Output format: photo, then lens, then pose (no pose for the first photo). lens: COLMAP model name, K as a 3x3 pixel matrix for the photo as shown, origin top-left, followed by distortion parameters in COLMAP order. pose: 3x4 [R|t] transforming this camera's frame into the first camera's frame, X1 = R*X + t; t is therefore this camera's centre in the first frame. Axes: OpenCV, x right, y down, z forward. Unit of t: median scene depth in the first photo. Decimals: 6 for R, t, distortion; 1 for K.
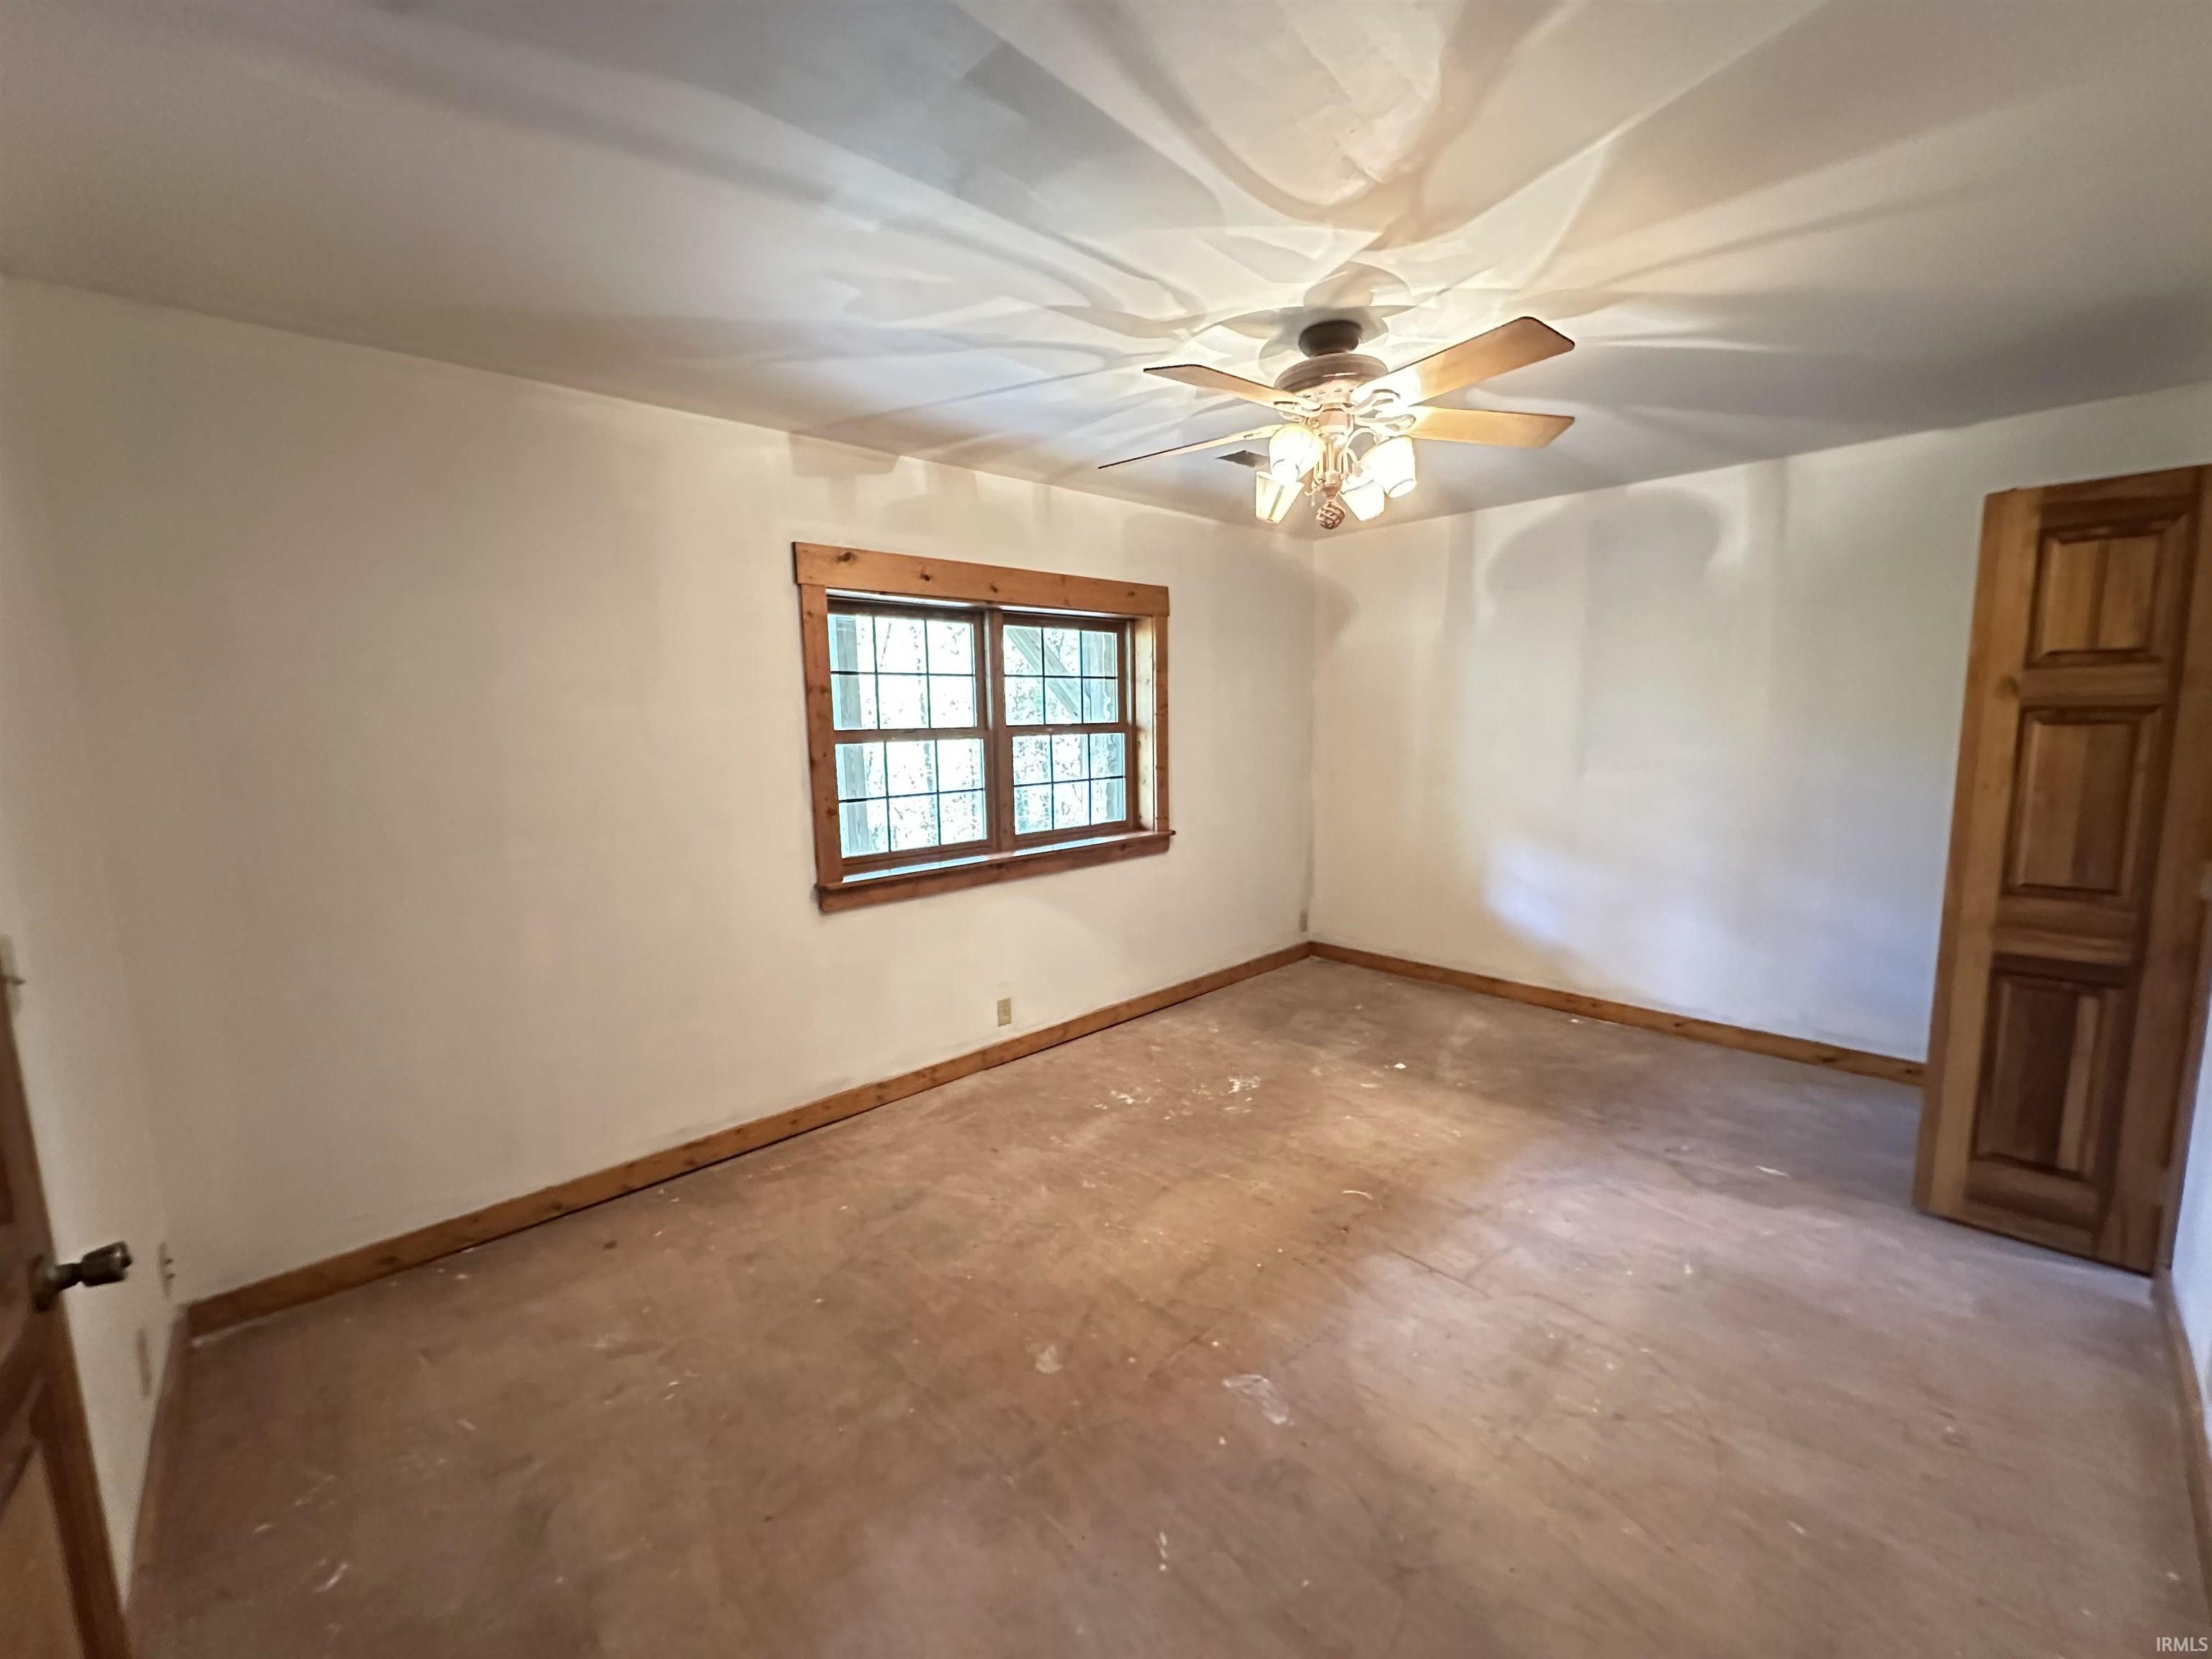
lens RADIAL K [[882.9, 0, 1101.3], [0, 882.9, 827.8], [0, 0, 1]] dist [-0.000765, 0.001069]
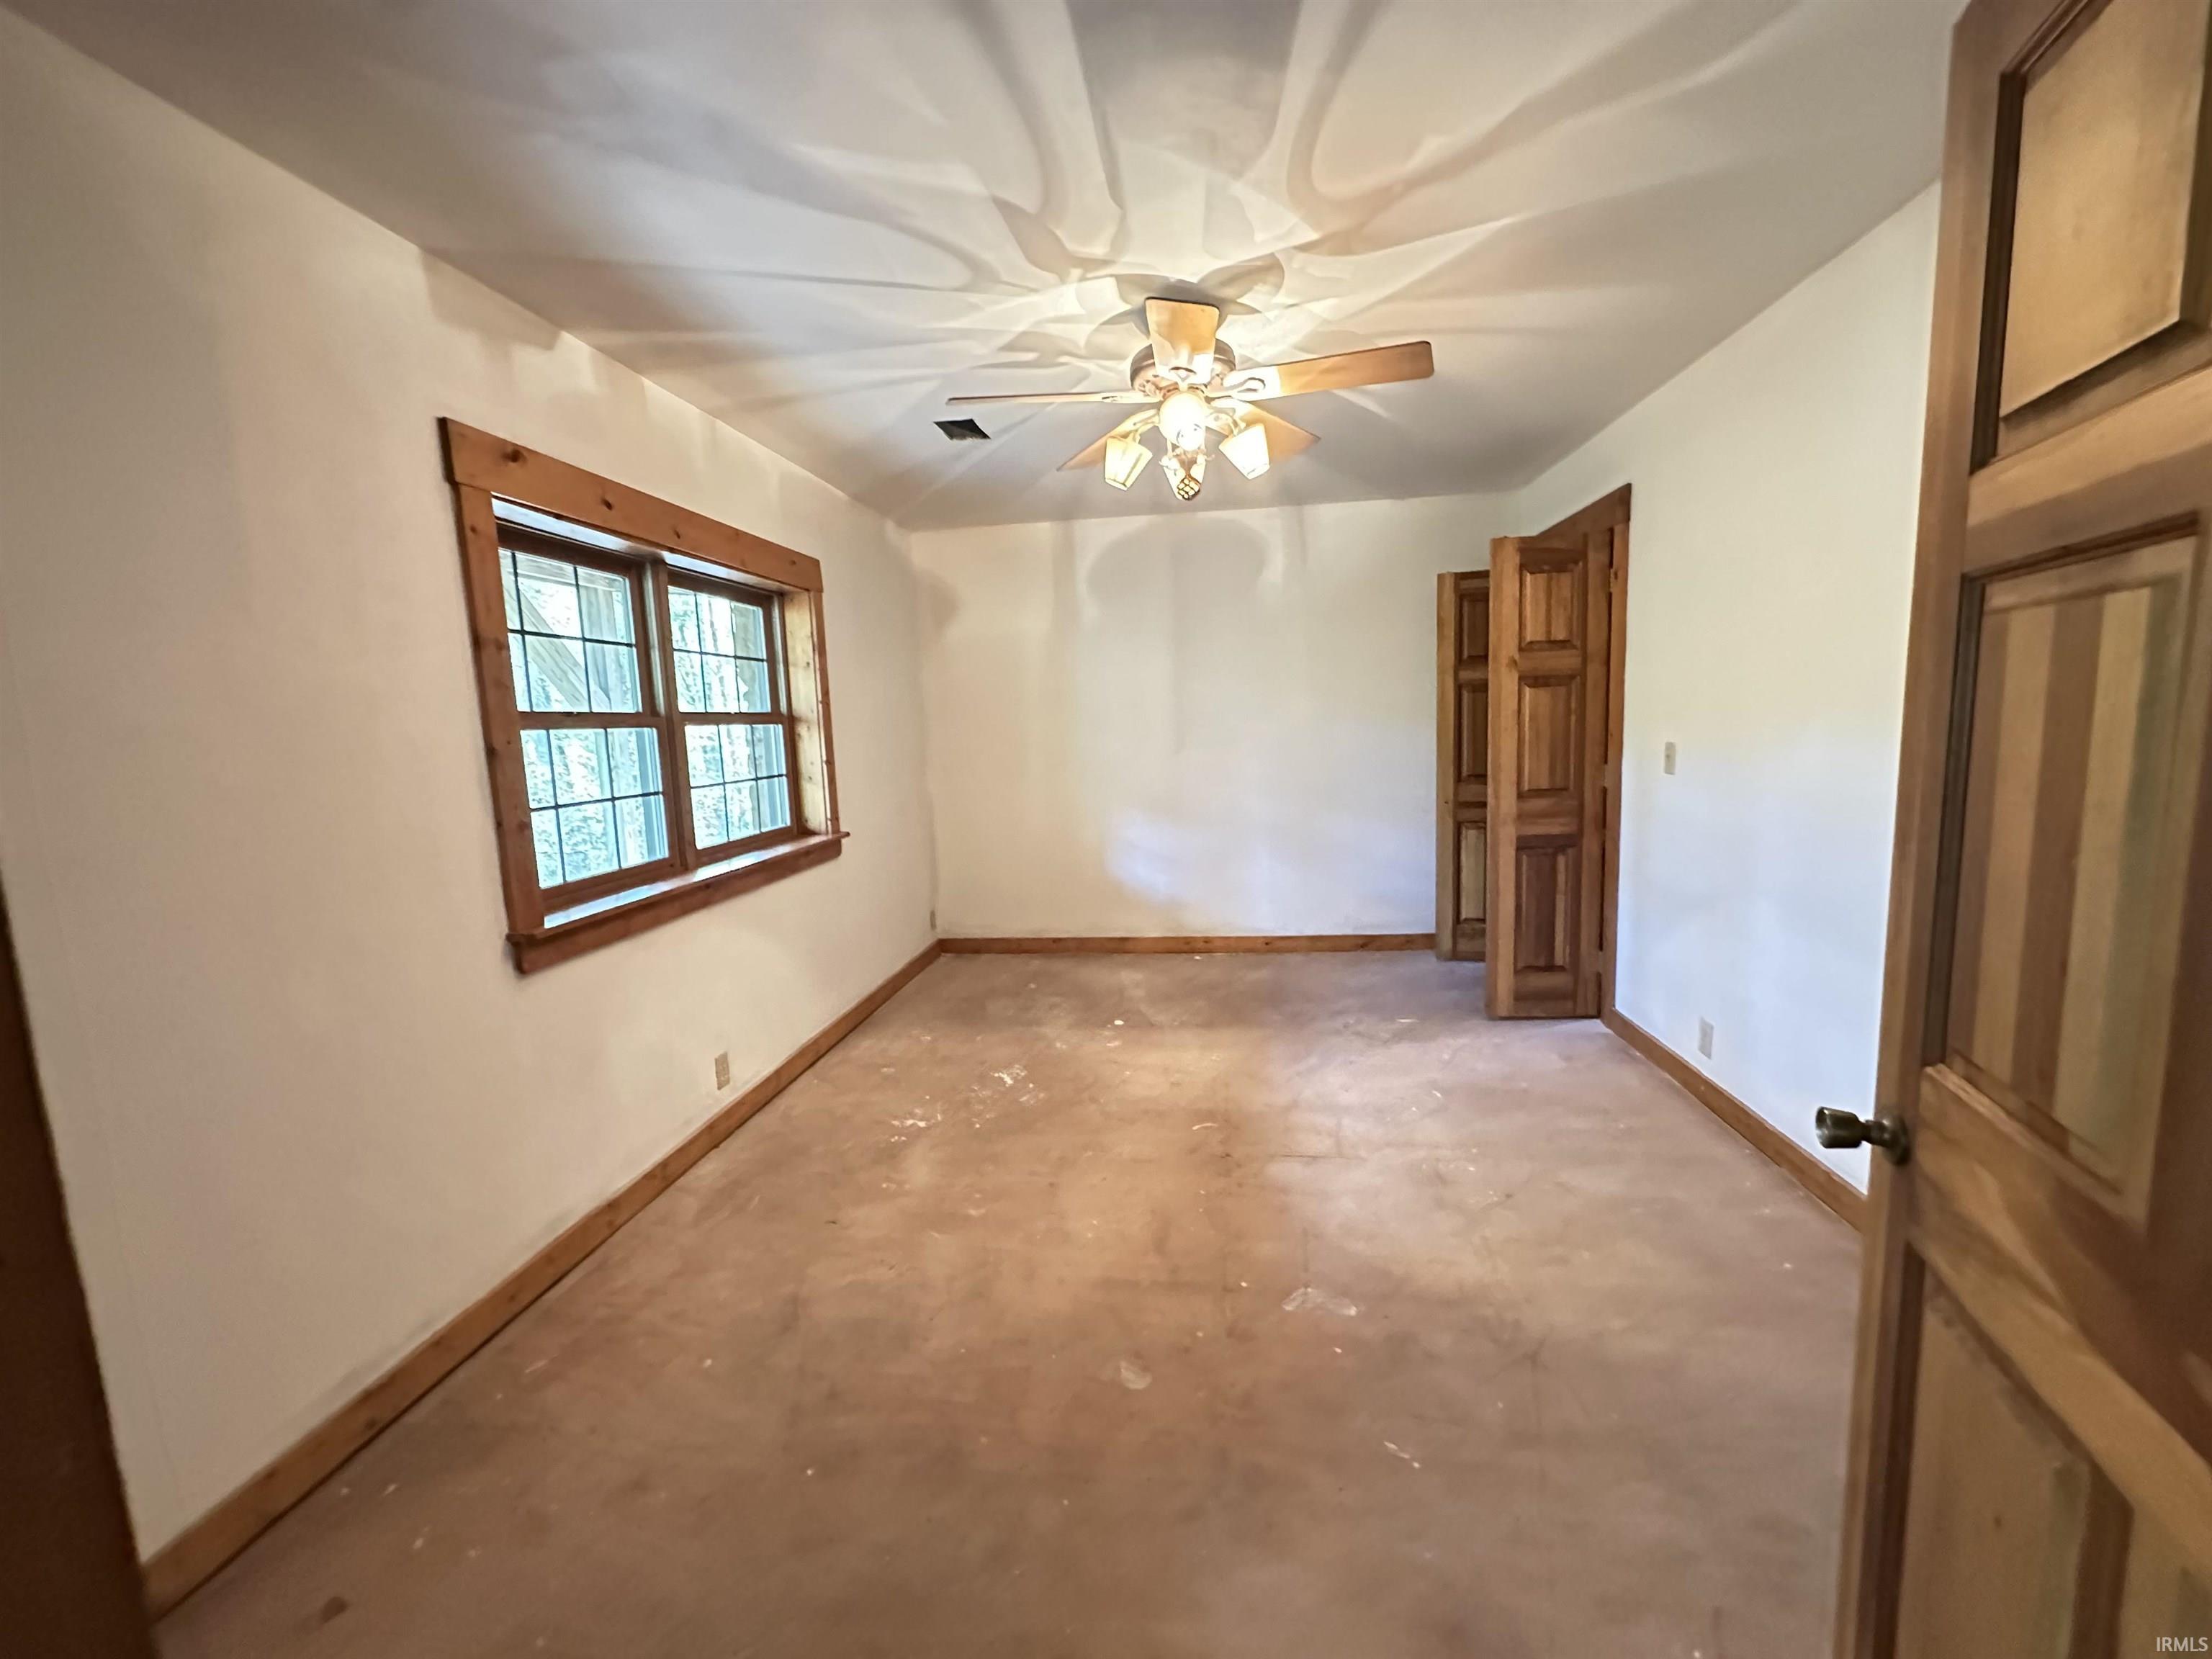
lens RADIAL K [[882.9, 0, 1109.3], [0, 882.9, 825.5], [0, 0, 1]] dist [-0.000765, 0.001069]
pose [[0.772746, -0.089033, 0.628440, -0.398897], [0.107795, 0.994139, 0.008296, 0.026163], [-0.625495, 0.061332, 0.777814, 0.193177]]
